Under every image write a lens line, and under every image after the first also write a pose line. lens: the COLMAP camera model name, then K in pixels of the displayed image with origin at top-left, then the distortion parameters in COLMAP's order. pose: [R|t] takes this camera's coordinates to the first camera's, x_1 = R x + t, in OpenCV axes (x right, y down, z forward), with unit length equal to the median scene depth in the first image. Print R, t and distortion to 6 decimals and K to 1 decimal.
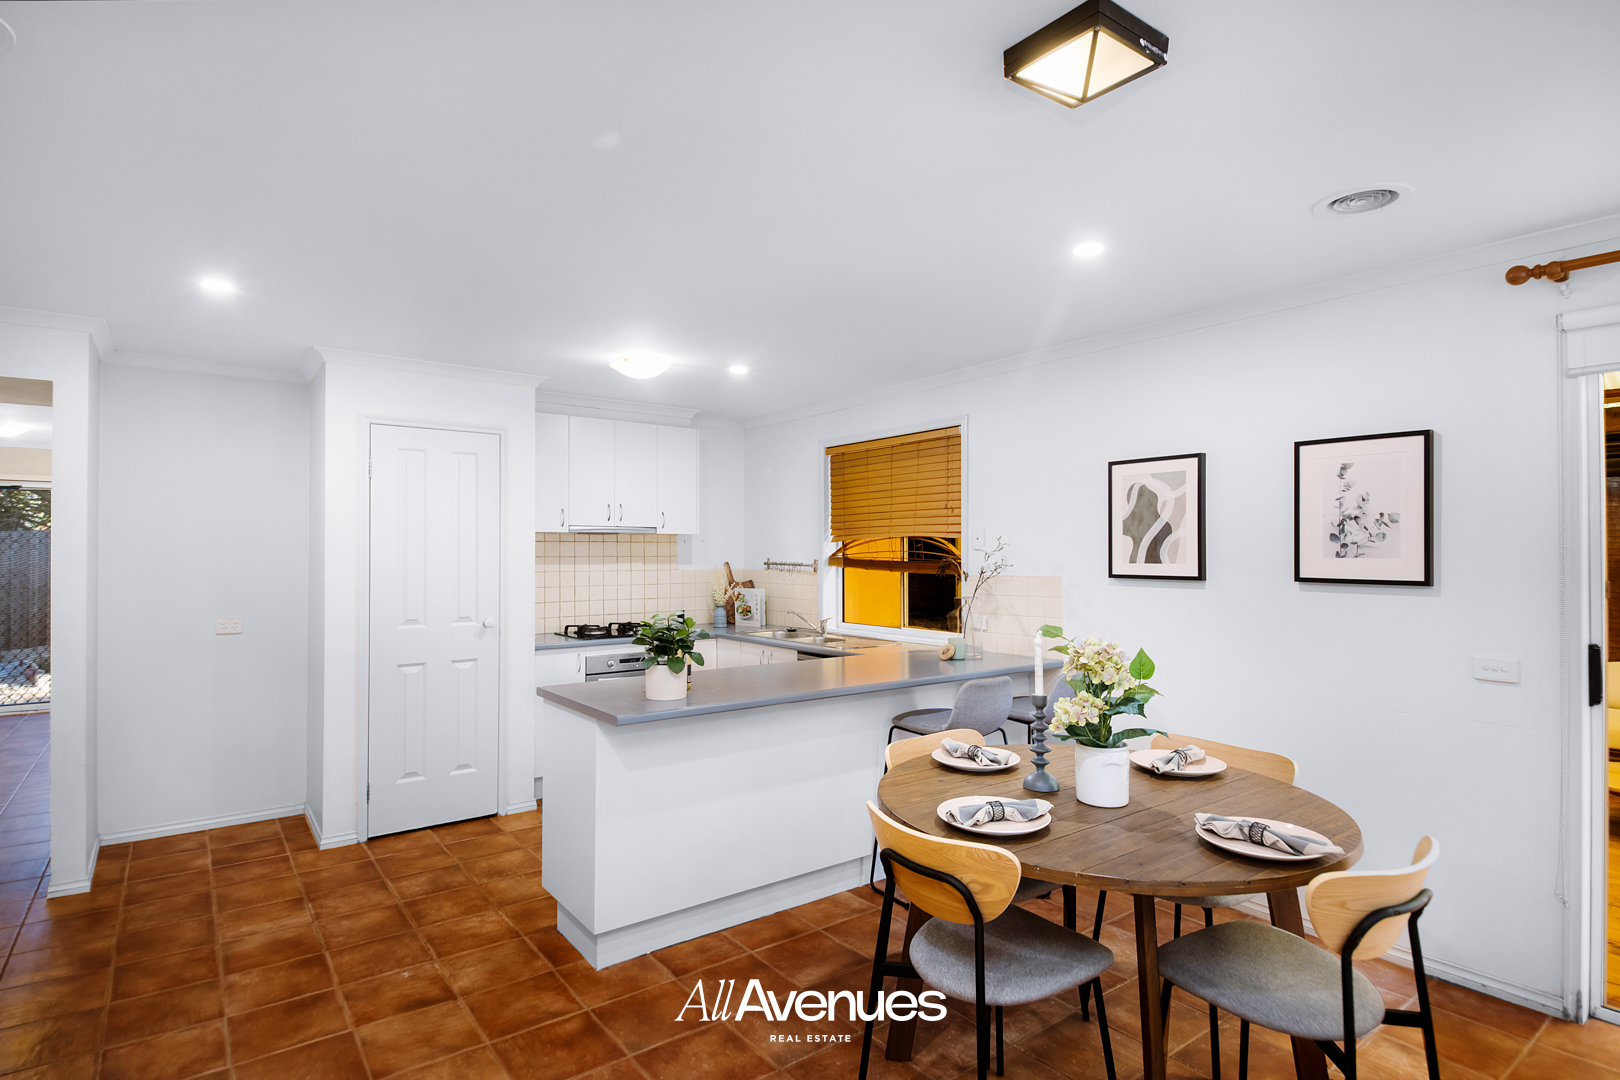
lens RADIAL K [[860.2, 0, 802.7], [0, 860.2, 544.6], [0, 0, 1]] dist [-0.032740, -0.007836]
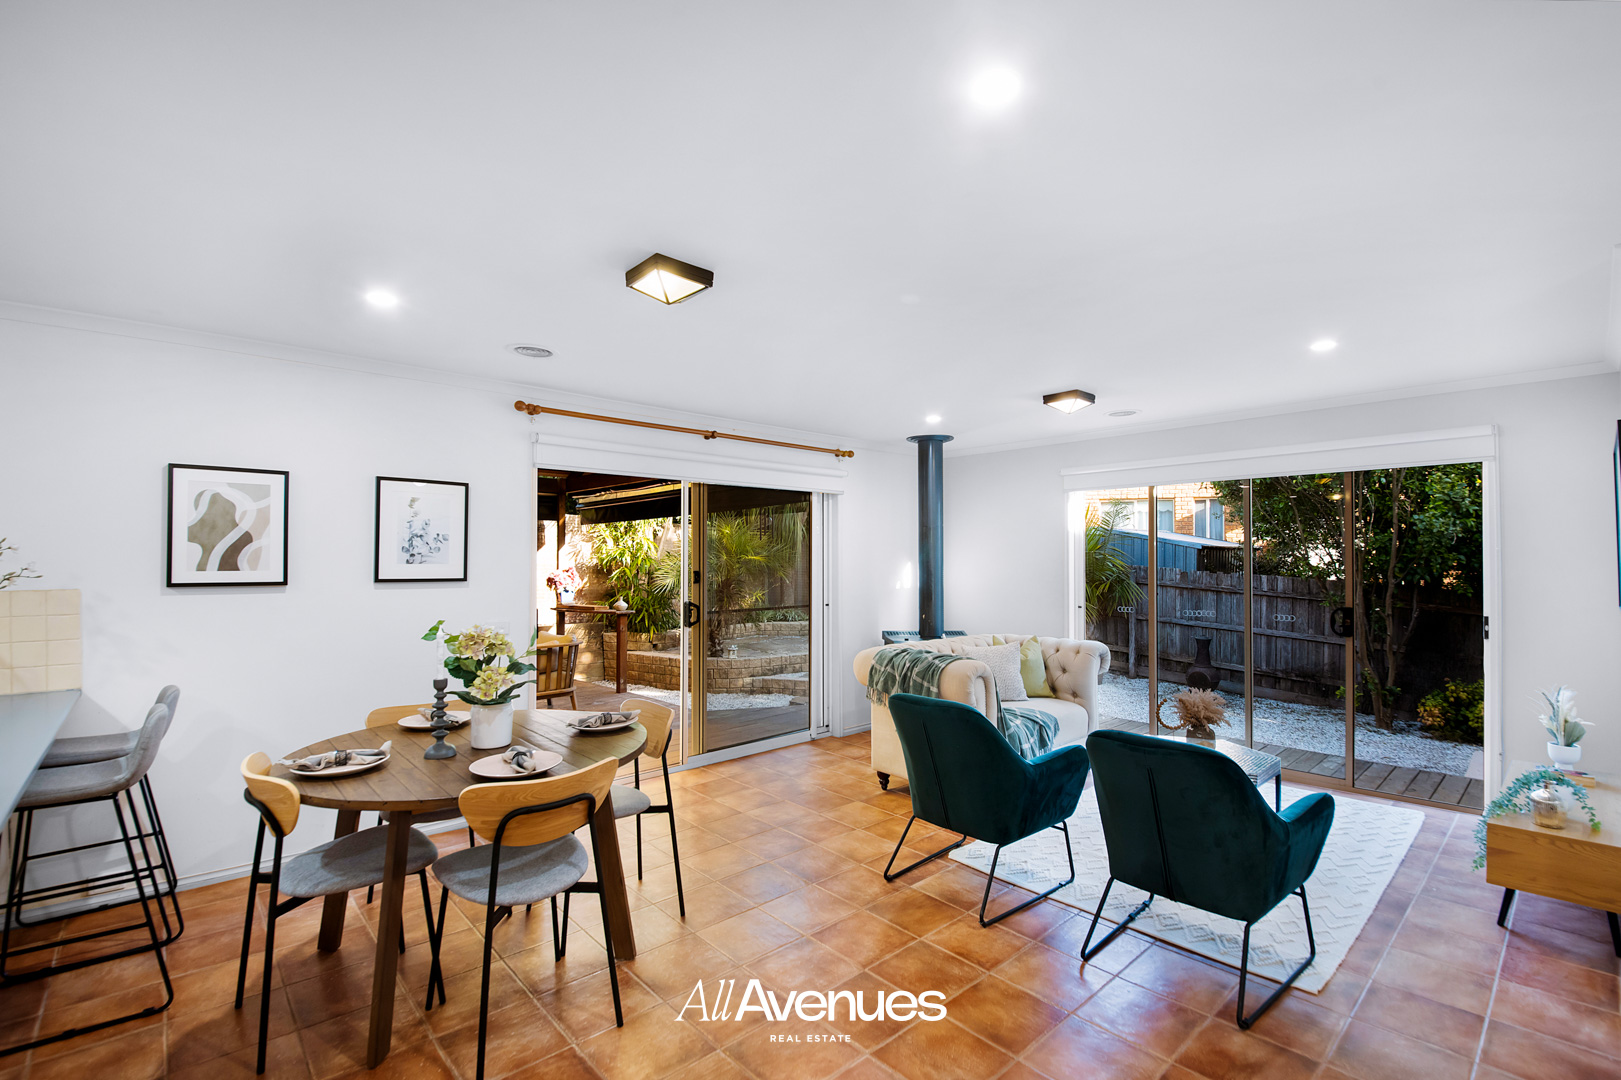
lens RADIAL K [[730.1, 0, 805.0], [0, 730.1, 554.9], [0, 0, 1]] dist [-0.004746, -0.000499]
pose [[-0.148736, 0.006852, 0.988853, -0.454226], [-0.010416, 0.999910, -0.008495, 0.002658], [-0.988822, -0.011564, -0.148651, 0.367027]]
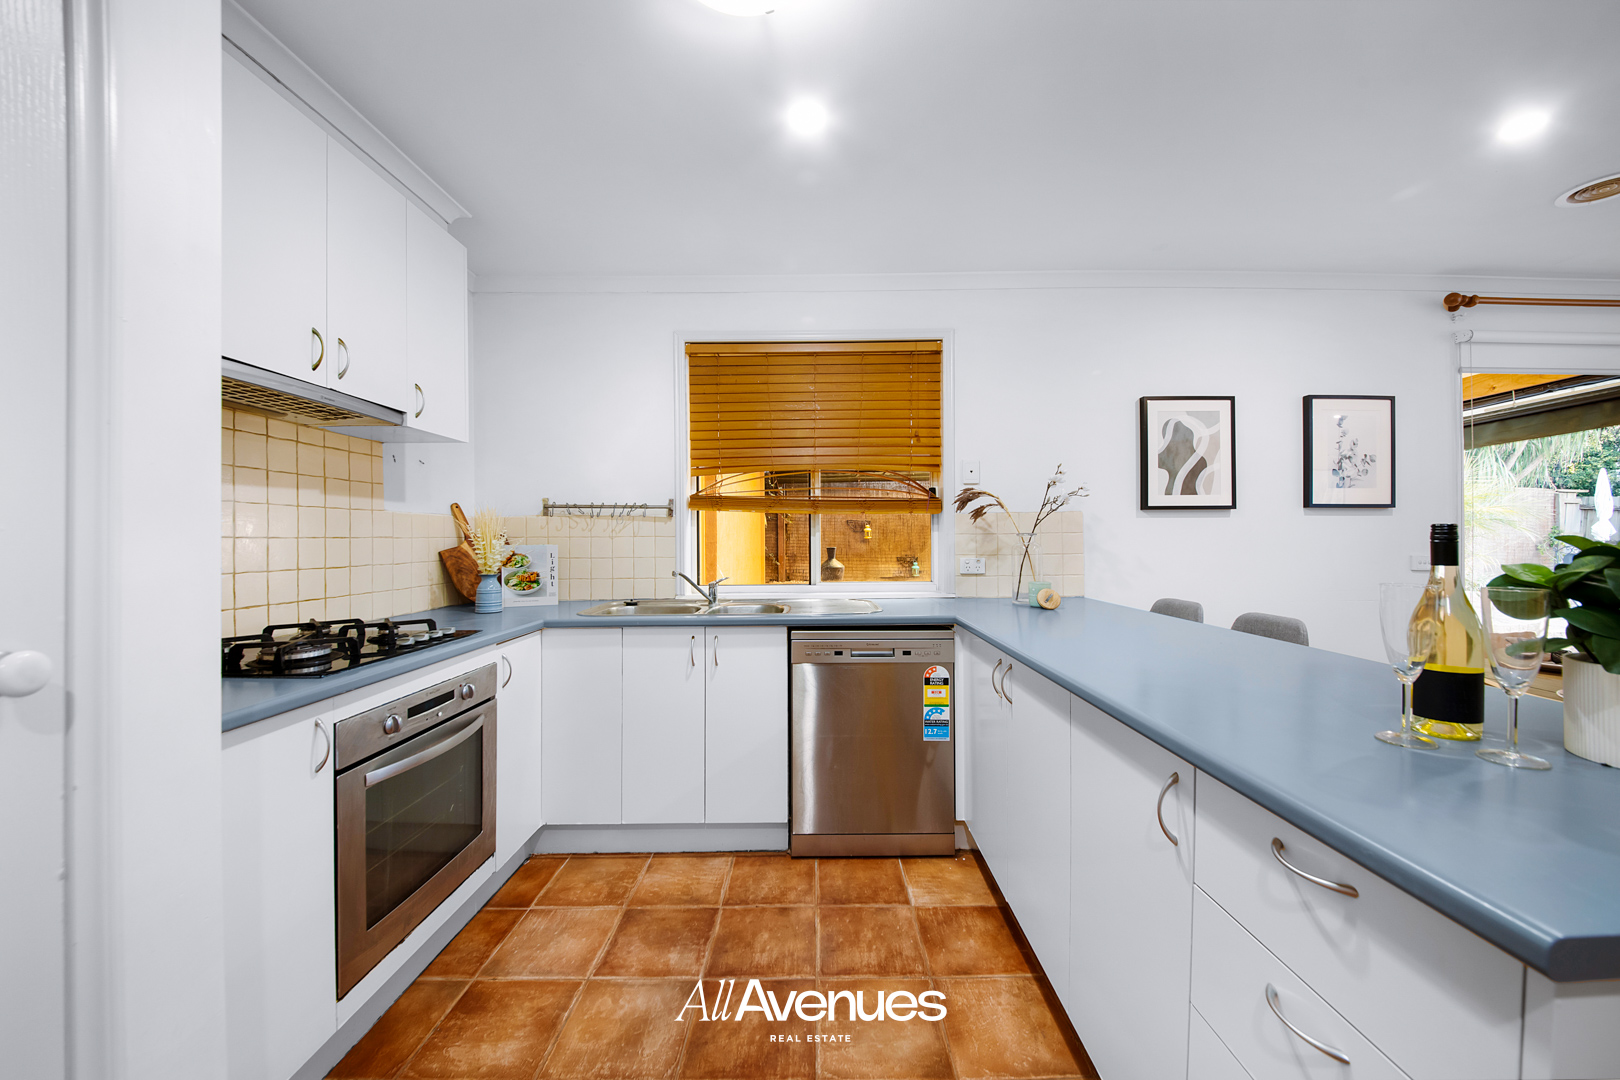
lens RADIAL K [[565.2, 0, 759.5], [0, 565.2, 540.7], [0, 0, 1]] dist [-0.001901, -0.000263]
pose [[0.580673, 0.001060, 0.814136, -0.396250], [0.002253, 0.999993, -0.002909, 0.066168], [-0.814134, 0.003524, 0.580666, 0.842171]]
